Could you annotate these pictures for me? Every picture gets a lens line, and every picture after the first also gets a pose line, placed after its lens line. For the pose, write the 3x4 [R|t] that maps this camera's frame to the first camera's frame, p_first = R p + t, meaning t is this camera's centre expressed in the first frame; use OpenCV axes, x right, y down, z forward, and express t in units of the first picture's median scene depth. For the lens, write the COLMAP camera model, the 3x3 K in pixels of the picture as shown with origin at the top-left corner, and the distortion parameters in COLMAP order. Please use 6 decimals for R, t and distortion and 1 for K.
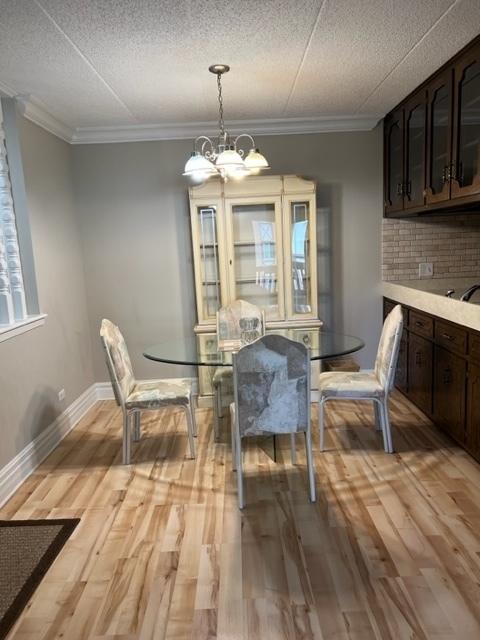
lens RADIAL K [[477.1, 0, 236.5], [0, 477.1, 318.1], [0, 0, 1]] dist [-0.004762, -0.003291]
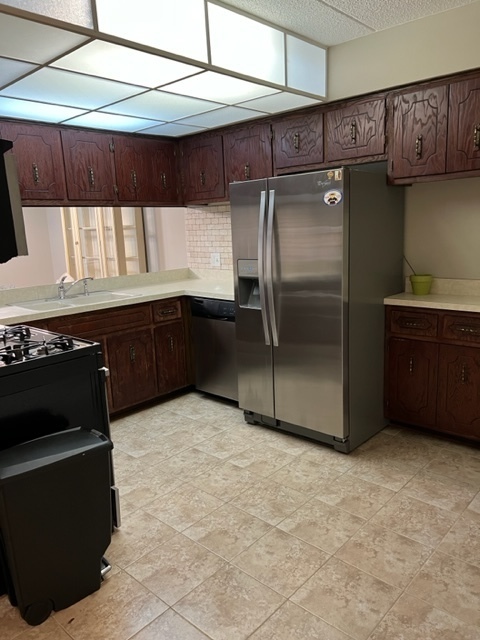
lens RADIAL K [[477.1, 0, 236.5], [0, 477.1, 318.1], [0, 0, 1]] dist [-0.004762, -0.003291]
pose [[0.735382, 0.157871, -0.659007, 1.490787], [-0.101720, 0.987182, 0.122980, -0.146579], [0.669975, -0.023403, 0.742015, 0.384346]]
